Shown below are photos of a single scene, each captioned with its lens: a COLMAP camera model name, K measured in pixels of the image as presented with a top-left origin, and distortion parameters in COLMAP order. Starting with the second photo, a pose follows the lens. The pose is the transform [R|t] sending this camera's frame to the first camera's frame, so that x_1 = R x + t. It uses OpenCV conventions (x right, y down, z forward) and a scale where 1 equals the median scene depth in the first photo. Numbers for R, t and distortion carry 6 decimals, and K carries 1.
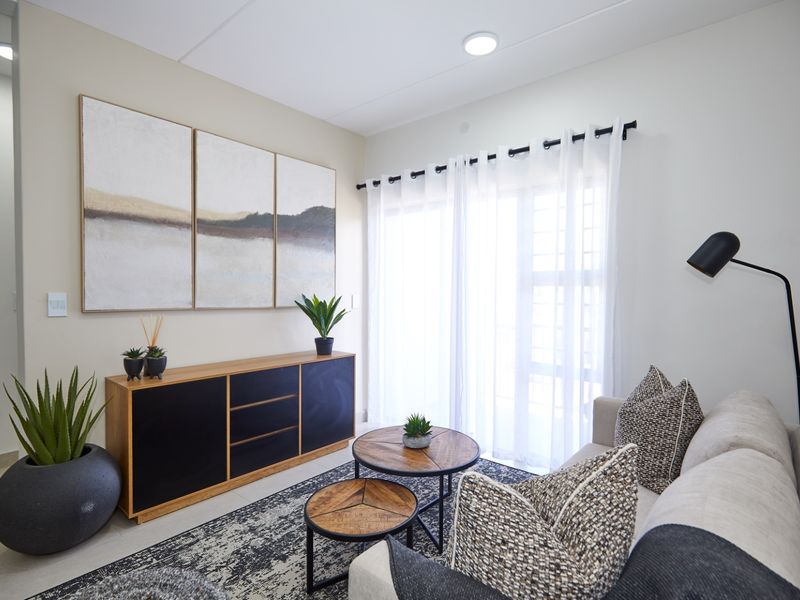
lens RADIAL K [[411.1, 0, 400.0], [0, 411.1, 300.0], [0, 0, 1]] dist [-0.003808, -0.001136]
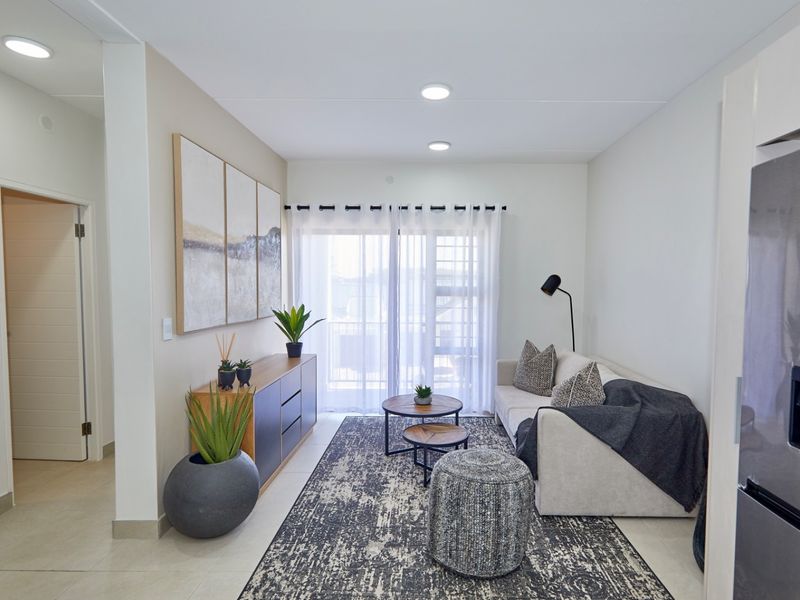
lens RADIAL K [[459.3, 0, 414.0], [0, 459.3, 303.1], [0, 0, 1]] dist [-0.007058, -0.001230]
pose [[0.783647, -0.027781, 0.620585, -0.879730], [0.008898, 0.999399, 0.033503, -0.075279], [-0.621143, -0.020733, 0.783423, -0.287184]]
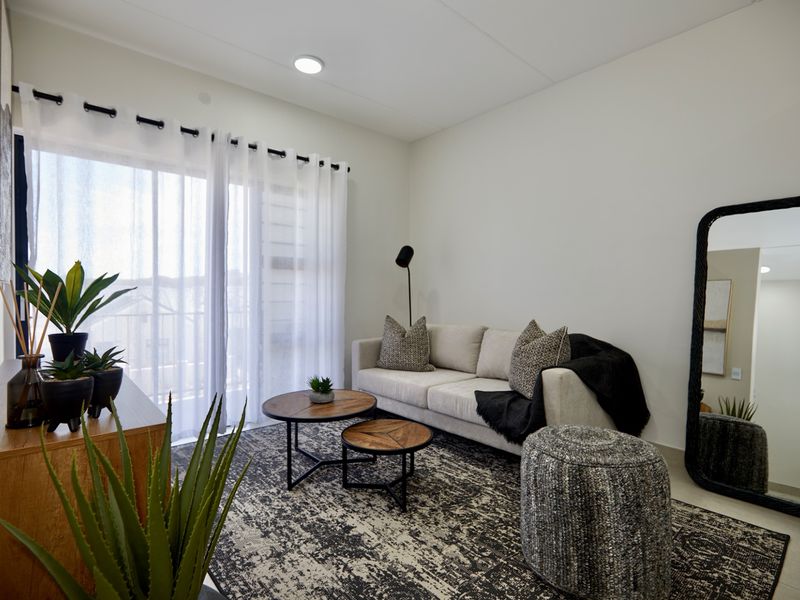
lens RADIAL K [[411.1, 0, 400.0], [0, 411.1, 300.0], [0, 0, 1]] dist [-0.003808, -0.001136]
pose [[0.159144, -0.014199, 0.987153, -0.858760], [0.014048, 0.999828, 0.012117, 0.049876], [-0.987156, 0.011939, 0.159316, 0.499923]]
